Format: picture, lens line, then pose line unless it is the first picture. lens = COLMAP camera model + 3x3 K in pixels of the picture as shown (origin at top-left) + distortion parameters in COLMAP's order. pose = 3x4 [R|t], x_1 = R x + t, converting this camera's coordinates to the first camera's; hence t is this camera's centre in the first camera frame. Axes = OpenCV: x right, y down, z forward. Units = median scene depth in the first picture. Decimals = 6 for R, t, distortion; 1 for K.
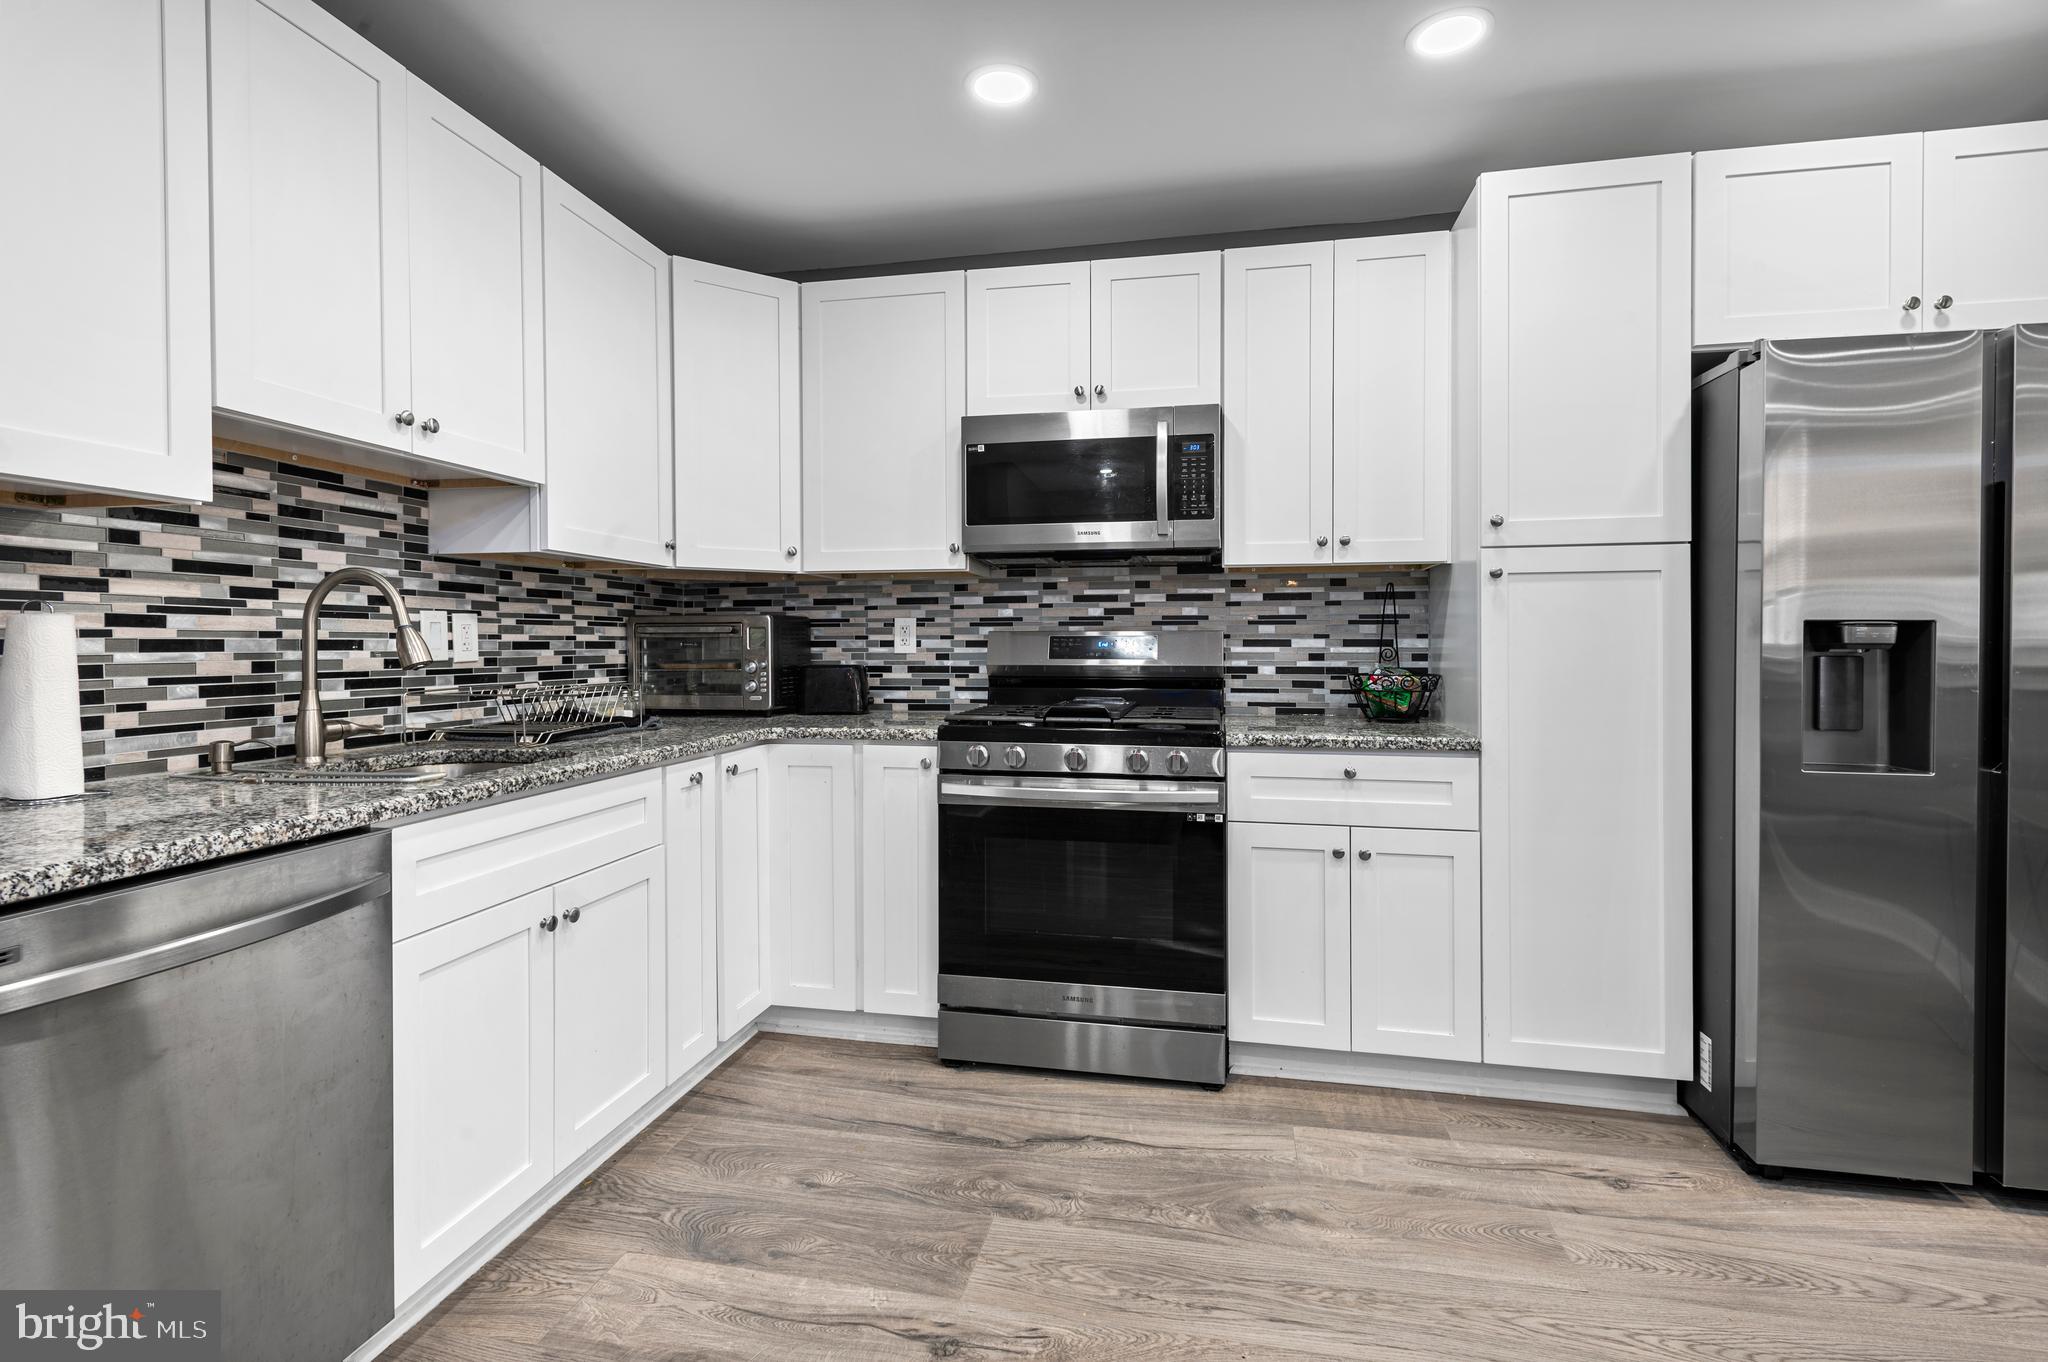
lens RADIAL K [[987.6, 0, 1007.8], [0, 987.6, 640.9], [0, 0, 1]] dist [0.013807, -0.000188]
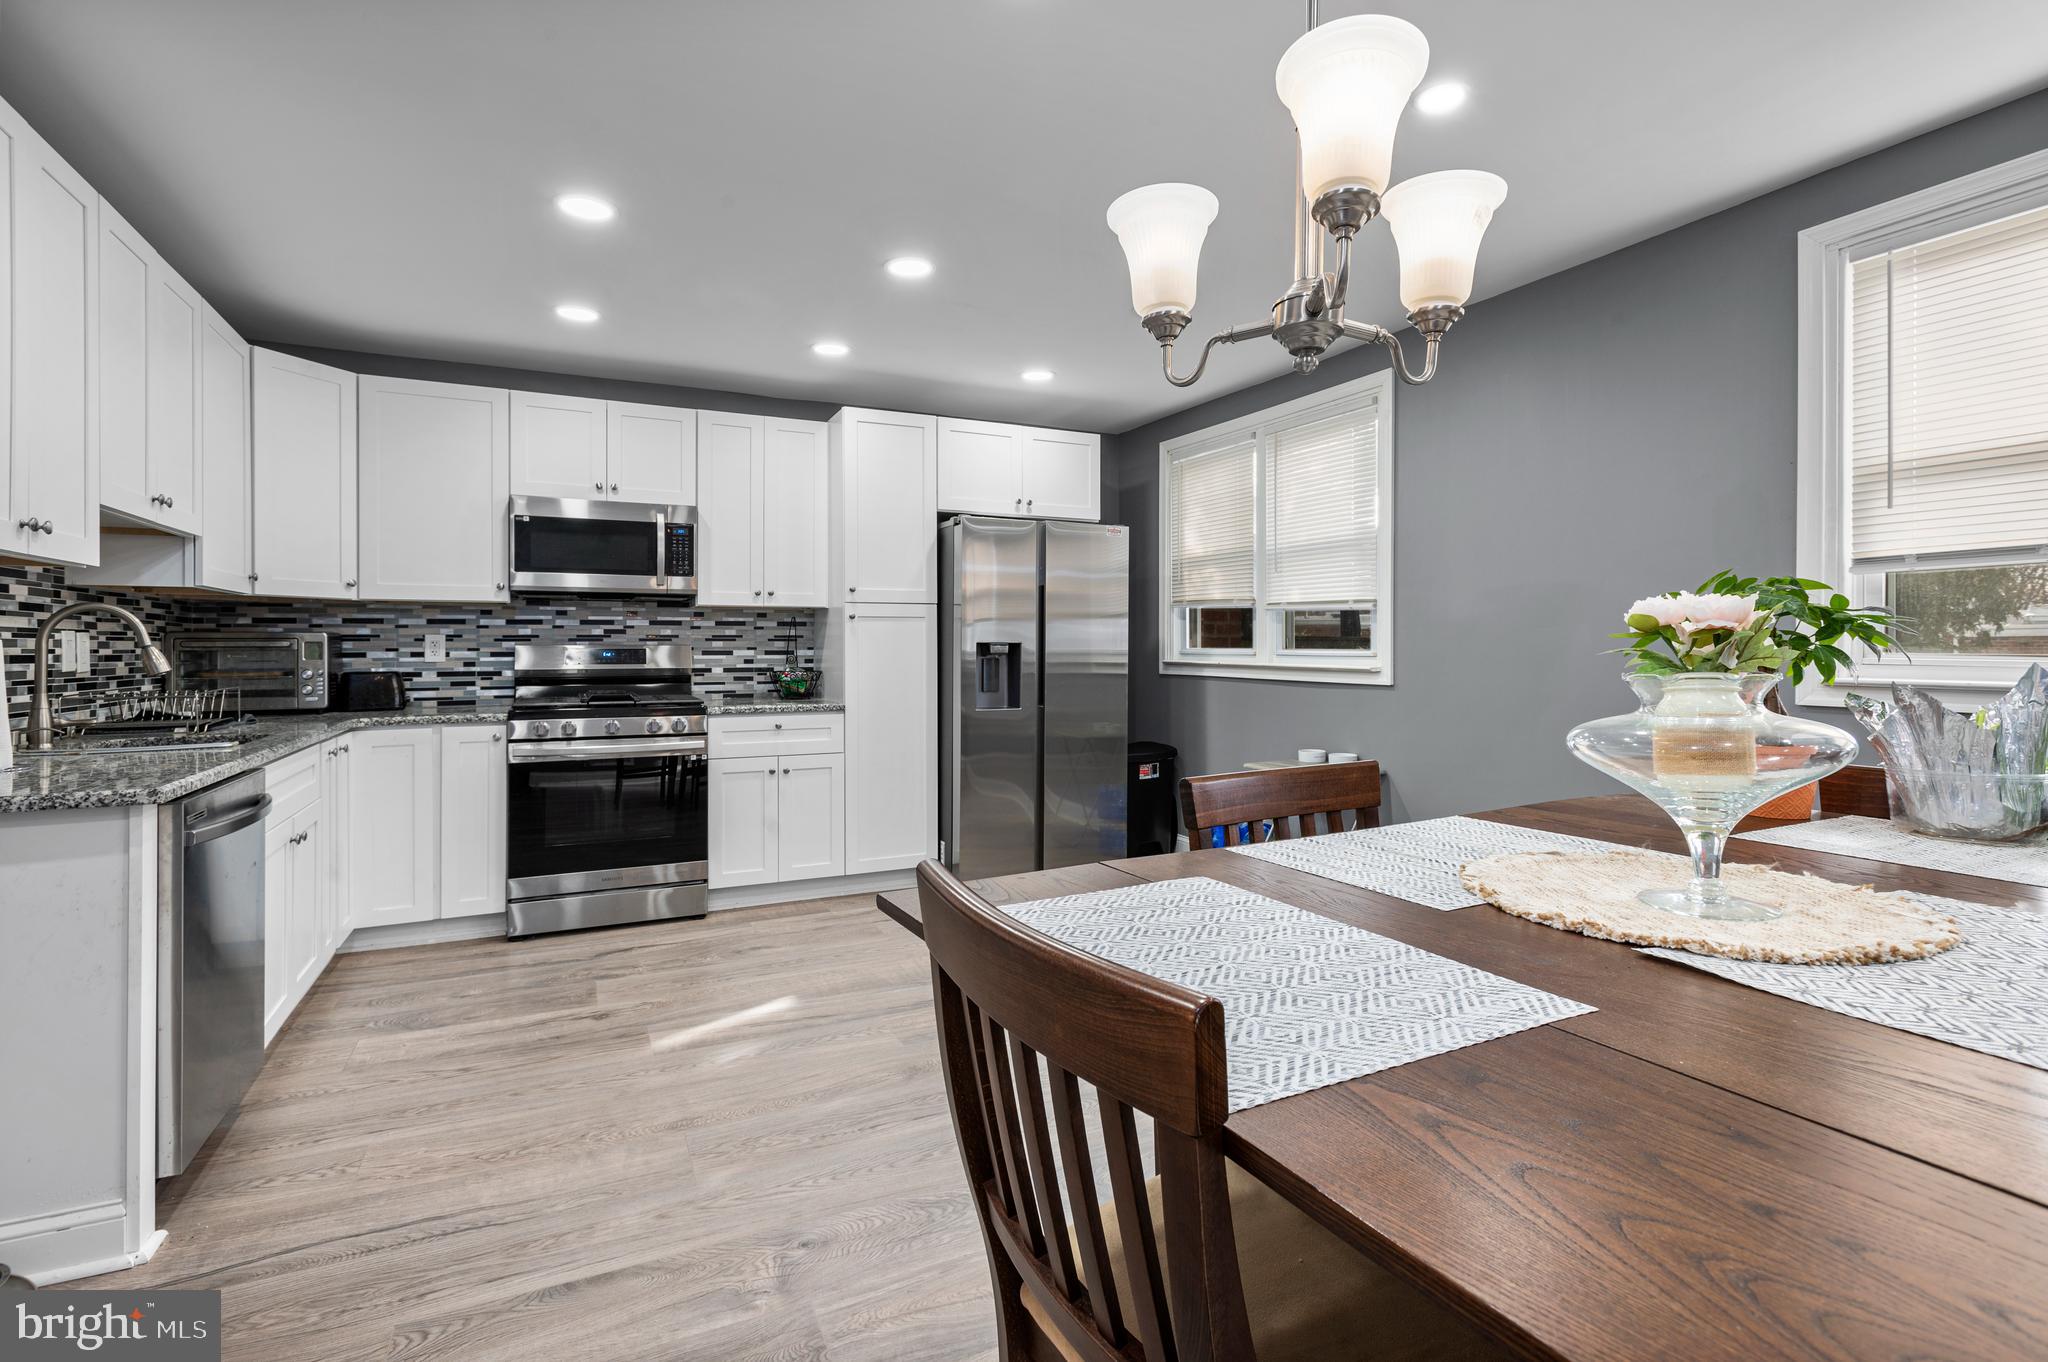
lens RADIAL K [[987.6, 0, 1032.8], [0, 987.6, 638.1], [0, 0, 1]] dist [0.013807, -0.000188]
pose [[0.791014, 0.004722, 0.611780, -0.351785], [0.001056, 0.999958, -0.009084, -0.007699], [-0.611797, 0.007832, 0.790976, -0.637207]]
